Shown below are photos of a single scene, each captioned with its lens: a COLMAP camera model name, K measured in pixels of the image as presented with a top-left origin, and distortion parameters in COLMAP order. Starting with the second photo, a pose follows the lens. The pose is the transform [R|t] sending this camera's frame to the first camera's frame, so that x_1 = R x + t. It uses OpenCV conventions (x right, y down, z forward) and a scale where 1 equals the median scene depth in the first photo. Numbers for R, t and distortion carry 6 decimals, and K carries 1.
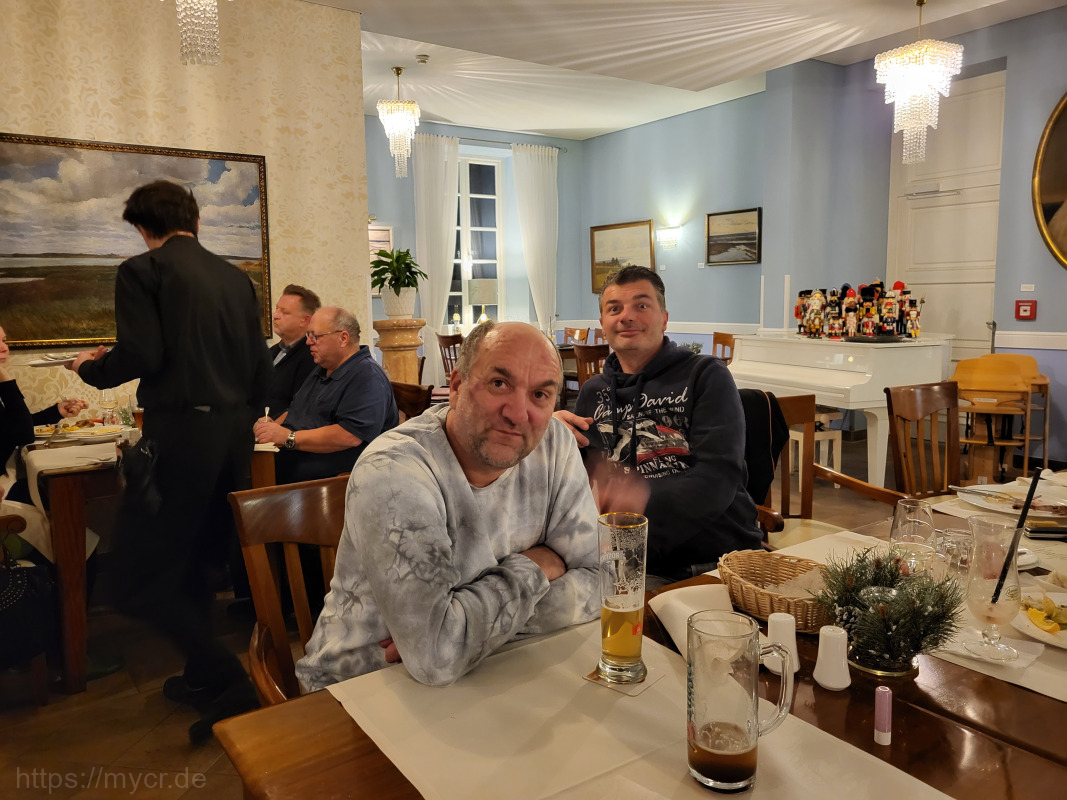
lens RADIAL K [[808.8, 0, 527.1], [0, 808.8, 390.7], [0, 0, 1]] dist [0.036882, -0.013401]
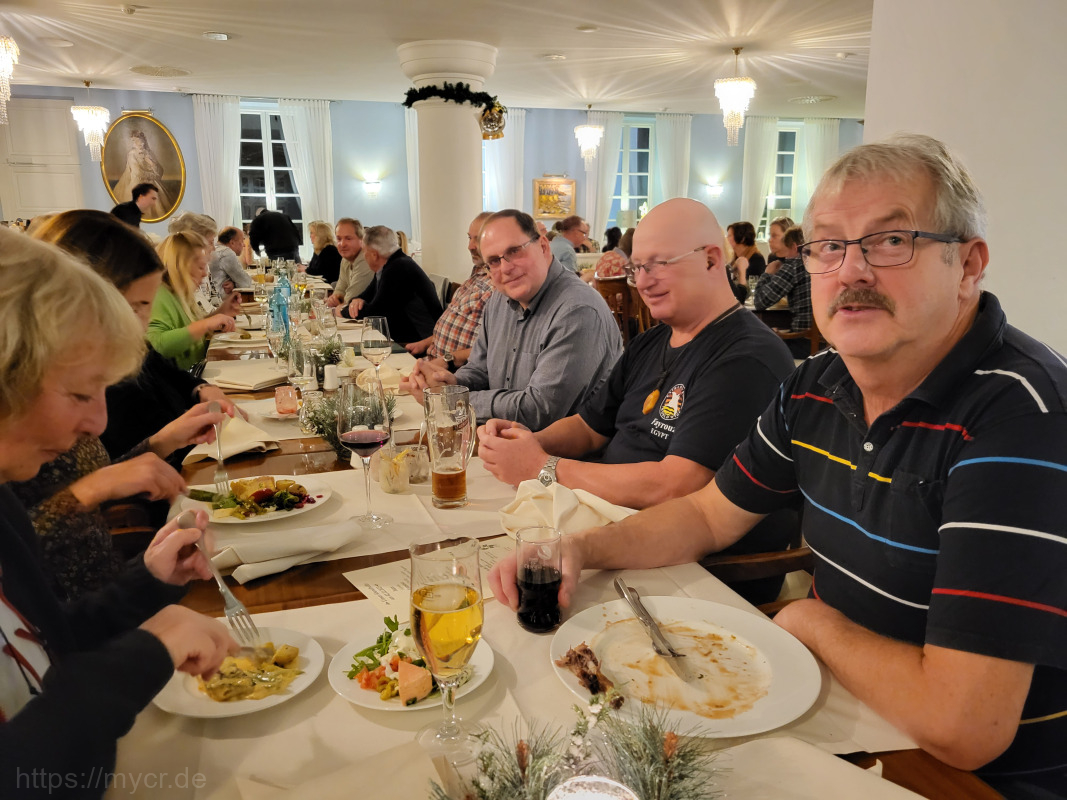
lens RADIAL K [[807.2, 0, 520.2], [0, 807.2, 400.9], [0, 0, 1]] dist [0.038490, -0.007460]
pose [[0.296229, -0.189555, 0.936118, -1.044247], [0.113091, 0.980175, 0.162689, 0.087926], [-0.948398, 0.057673, 0.311793, -0.536235]]
